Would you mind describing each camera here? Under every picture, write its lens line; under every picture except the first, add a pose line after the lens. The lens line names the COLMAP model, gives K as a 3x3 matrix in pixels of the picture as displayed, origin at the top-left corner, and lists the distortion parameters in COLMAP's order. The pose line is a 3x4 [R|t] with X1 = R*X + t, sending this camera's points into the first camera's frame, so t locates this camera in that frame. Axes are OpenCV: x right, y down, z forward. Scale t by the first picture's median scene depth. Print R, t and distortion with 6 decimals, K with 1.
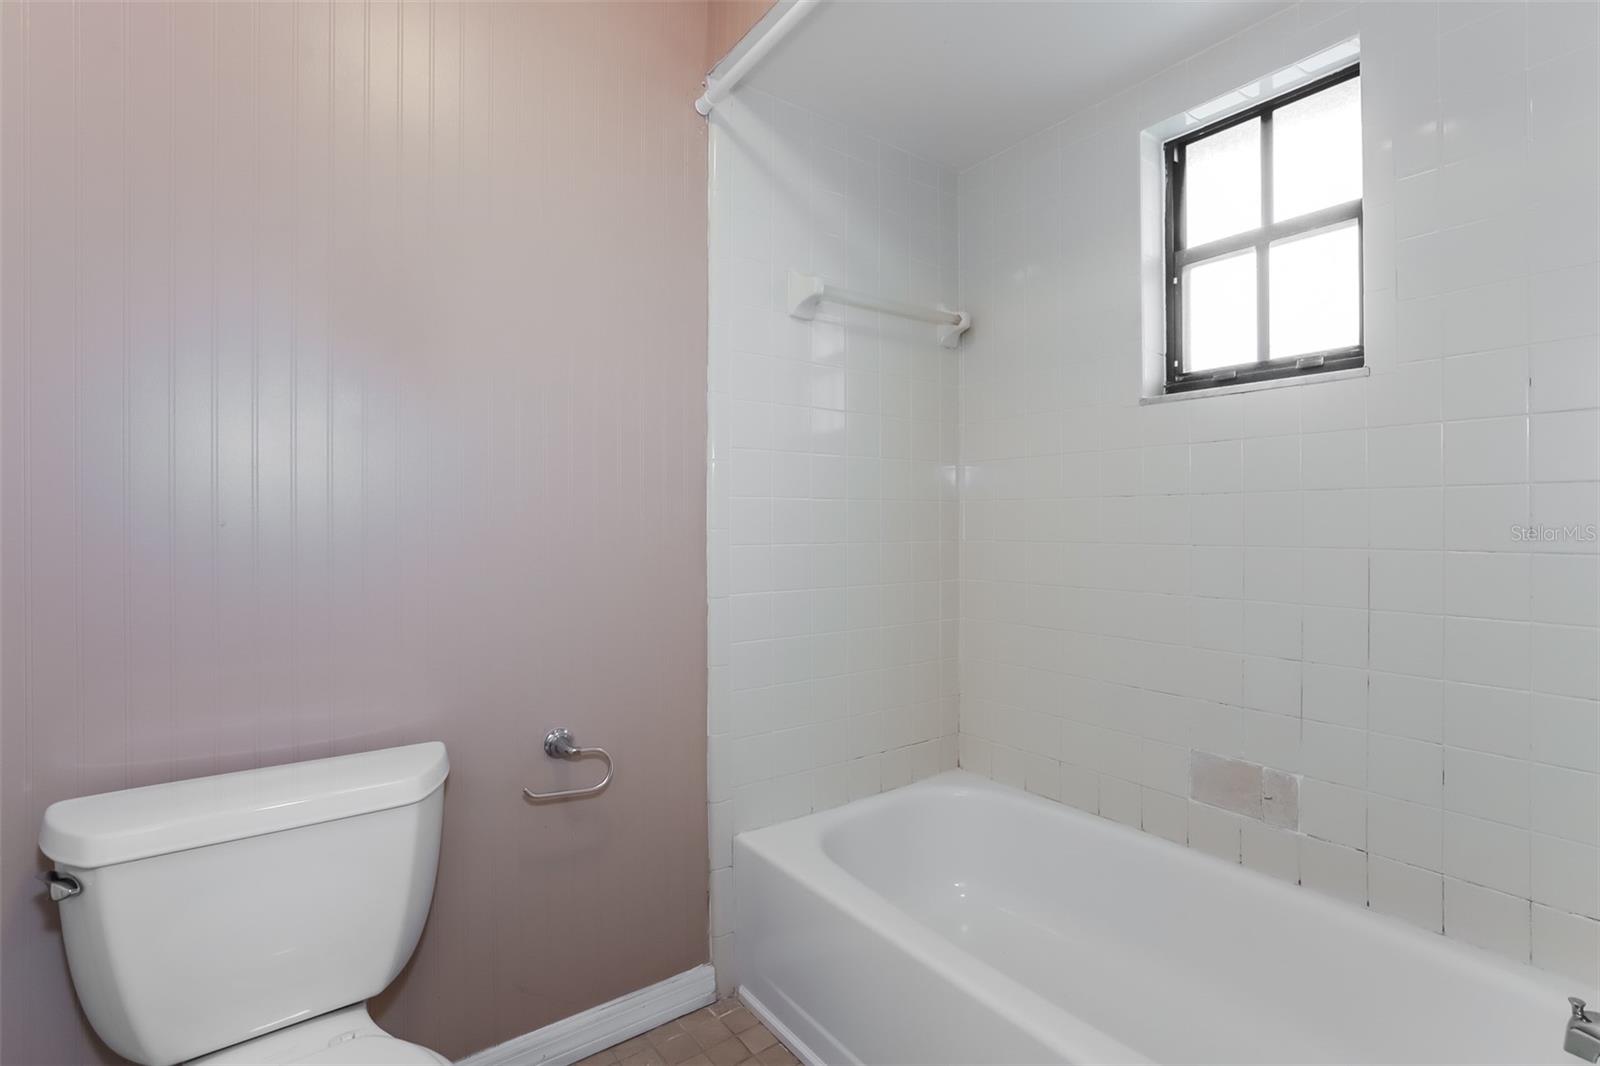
lens RADIAL K [[753.3, 0, 807.9], [0, 753.3, 526.3], [0, 0, 1]] dist [-0.030594, 0.007439]
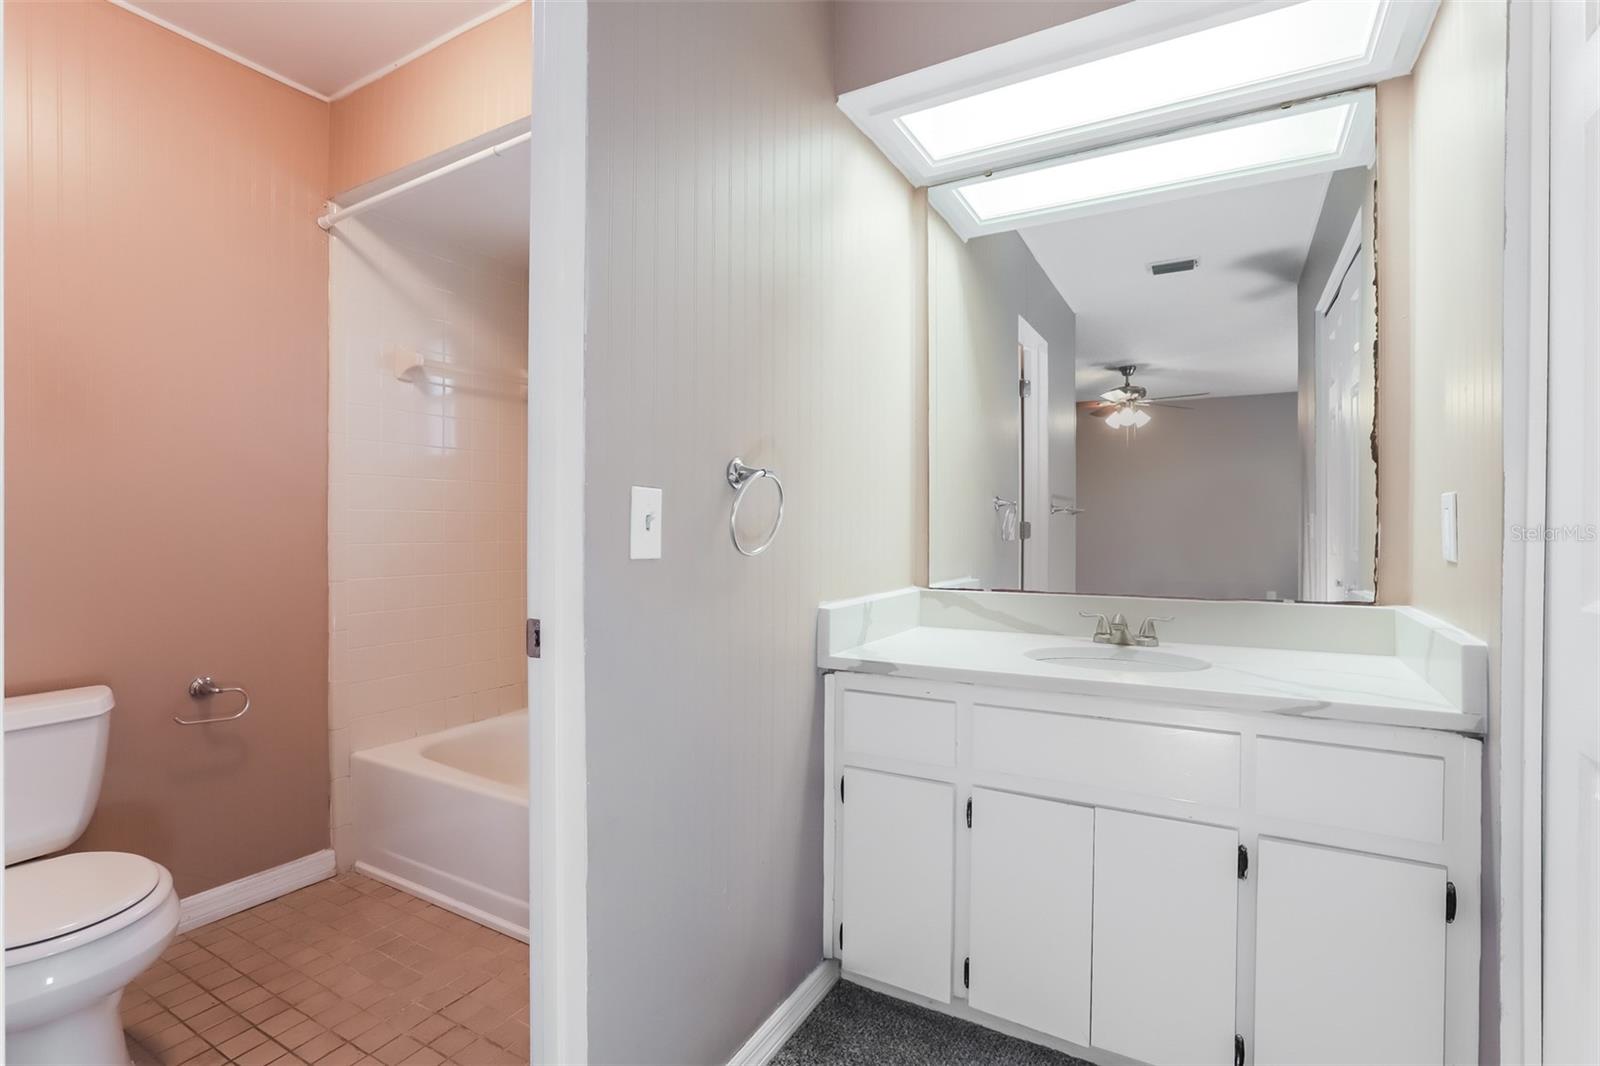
lens RADIAL K [[753.3, 0, 799.4], [0, 753.3, 532.0], [0, 0, 1]] dist [-0.030594, 0.007439]
pose [[0.910697, 0.001335, 0.413072, 0.088422], [0.000631, 0.999989, -0.004623, 0.013308], [-0.413074, 0.004471, 0.910687, -0.598598]]
